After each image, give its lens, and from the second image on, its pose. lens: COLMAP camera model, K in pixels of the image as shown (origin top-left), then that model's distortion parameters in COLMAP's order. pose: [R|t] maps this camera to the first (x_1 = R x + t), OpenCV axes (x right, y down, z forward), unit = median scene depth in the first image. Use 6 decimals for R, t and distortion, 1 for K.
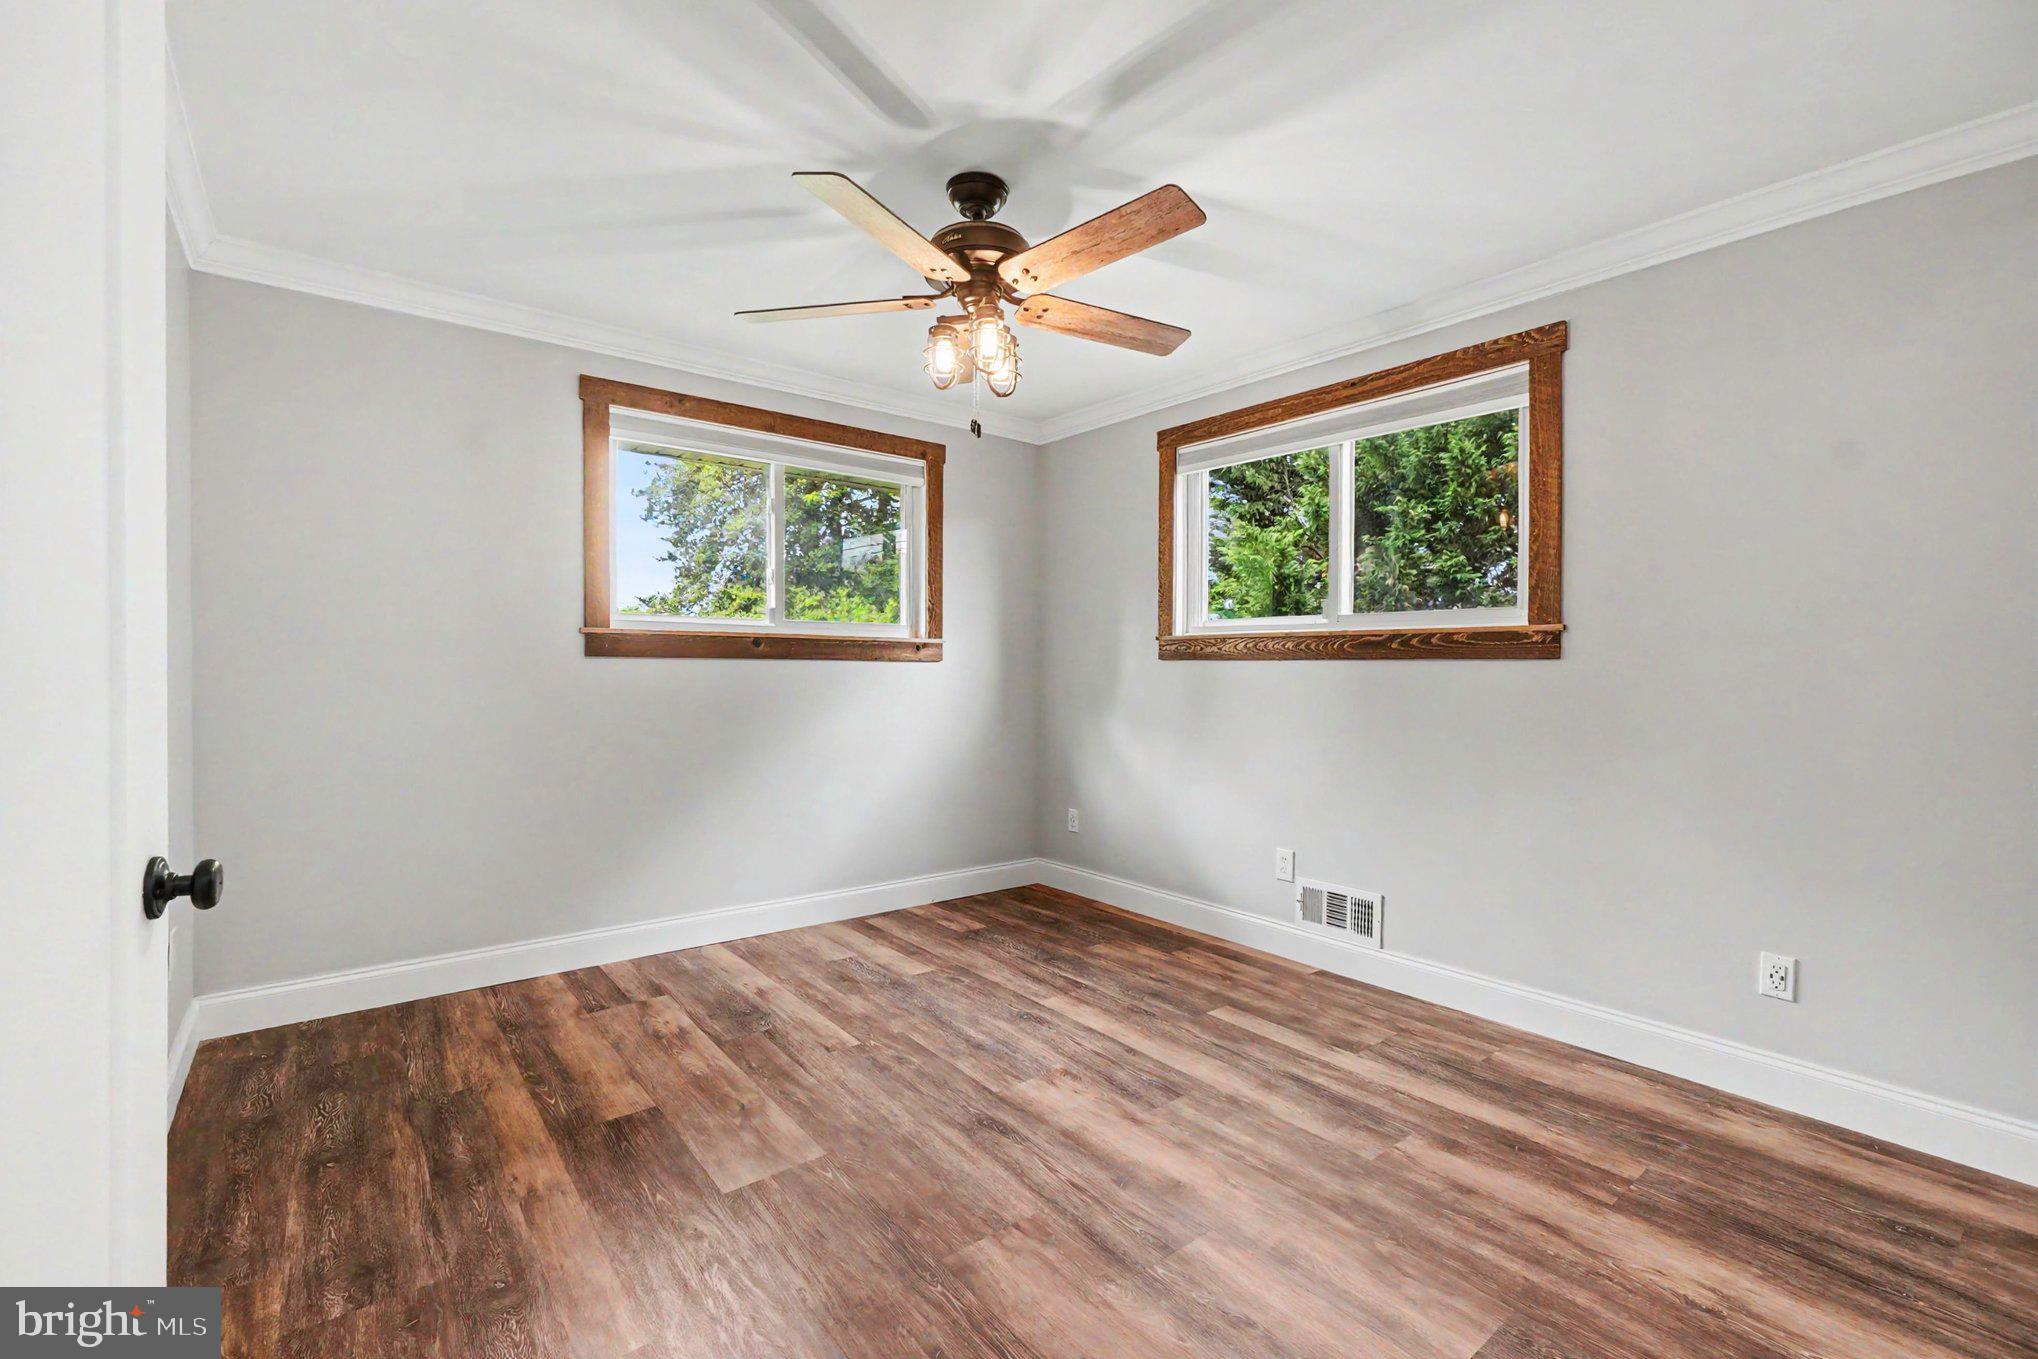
lens RADIAL K [[881.4, 0, 999.9], [0, 881.4, 677.6], [0, 0, 1]] dist [-0.007726, 0.000616]
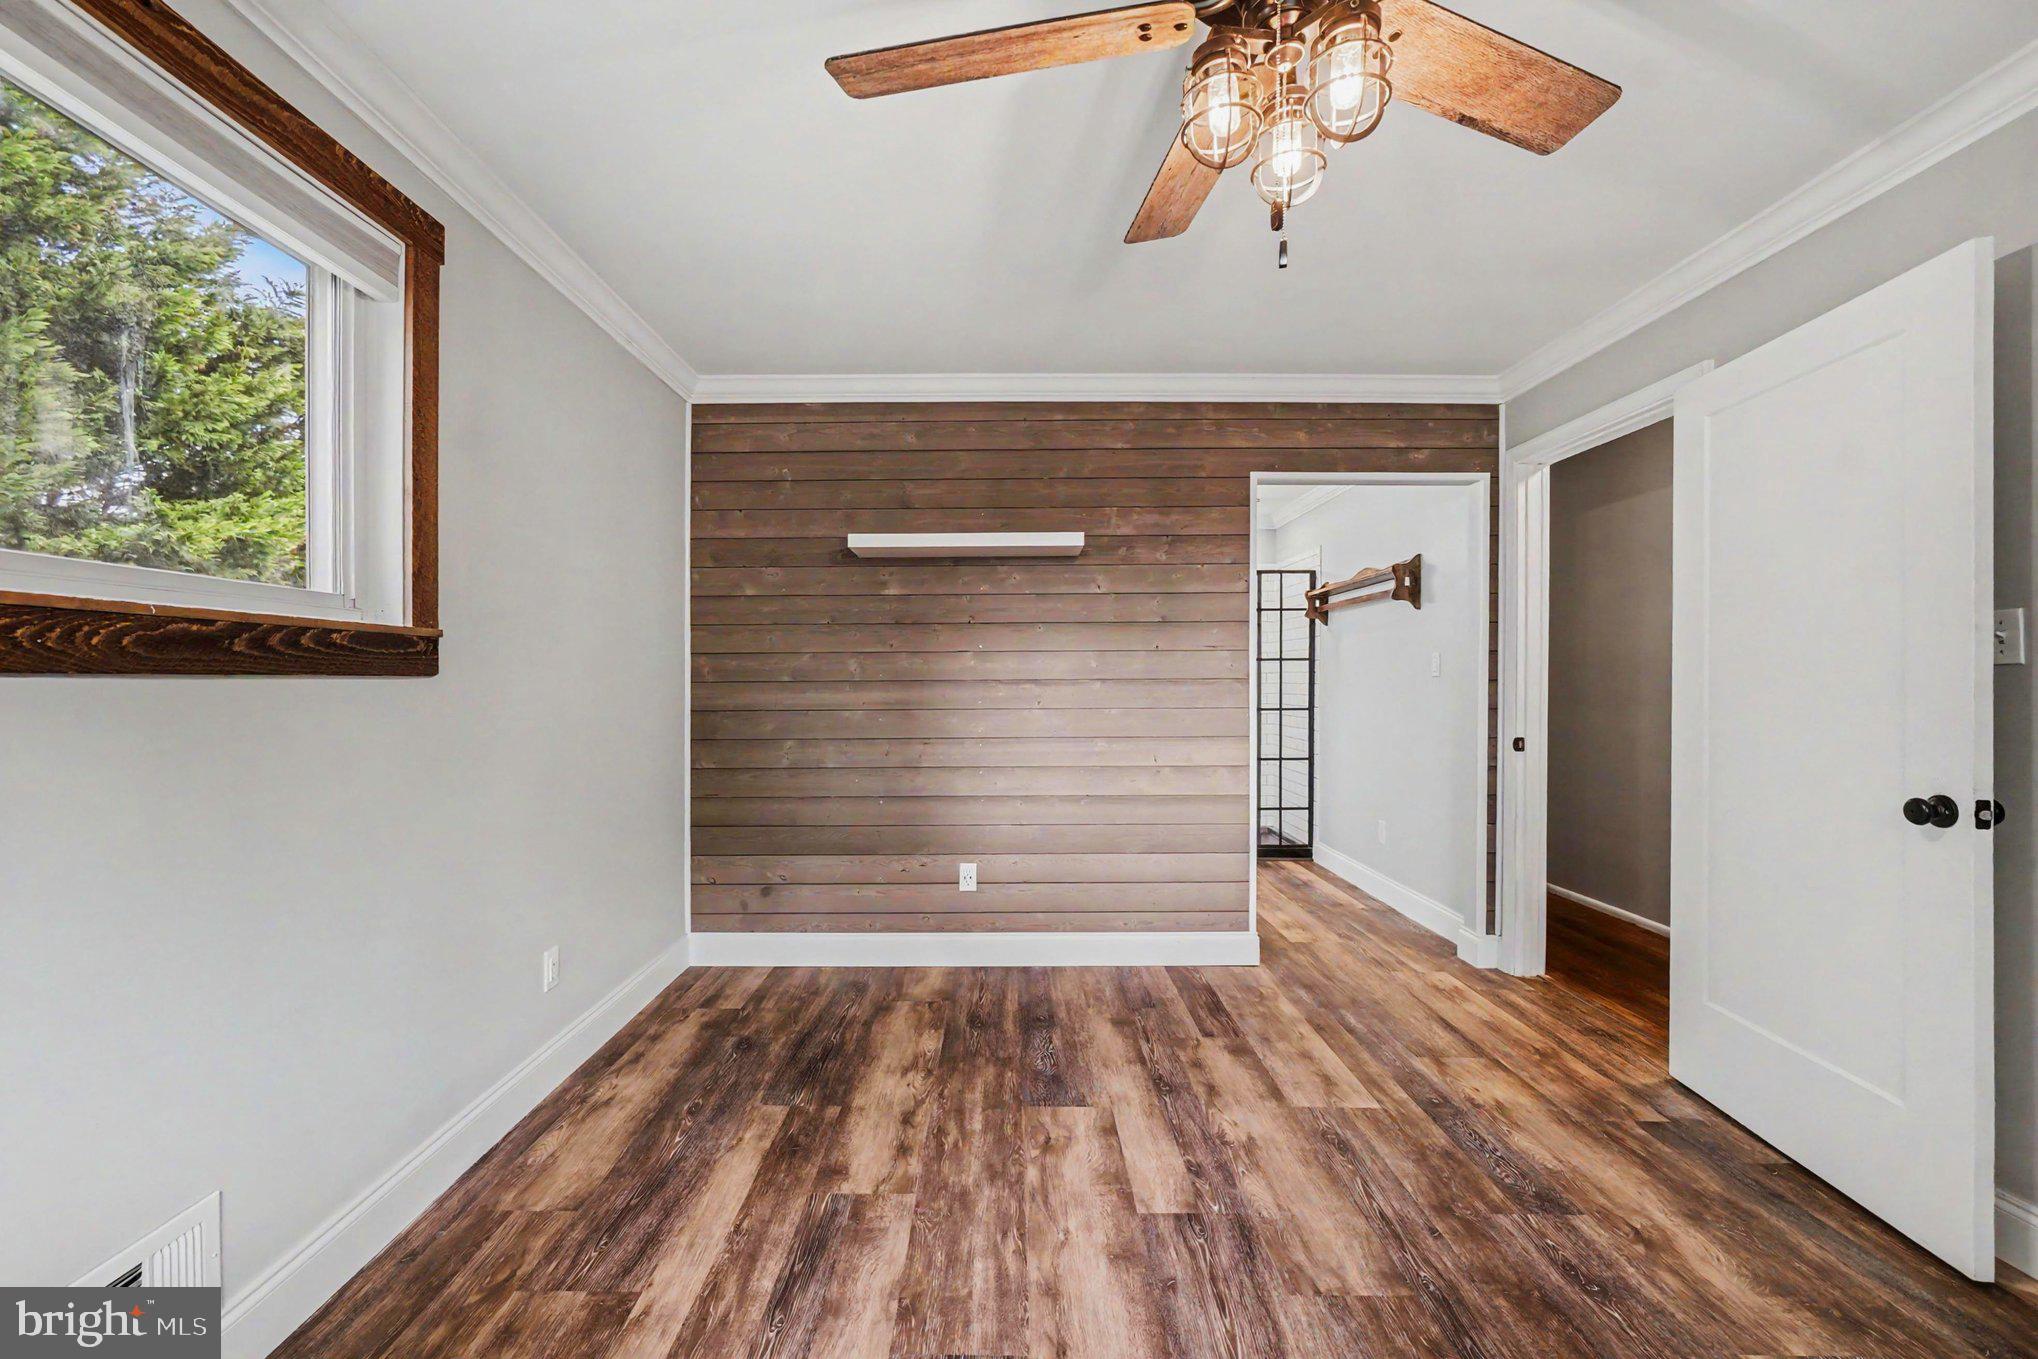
lens RADIAL K [[881.4, 0, 999.9], [0, 881.4, 677.6], [0, 0, 1]] dist [-0.007726, 0.000616]
pose [[-0.791296, -0.007072, 0.611393, -0.241914], [-0.001206, 0.999949, 0.010005, -0.036860], [-0.611433, 0.007179, -0.791264, 1.673051]]
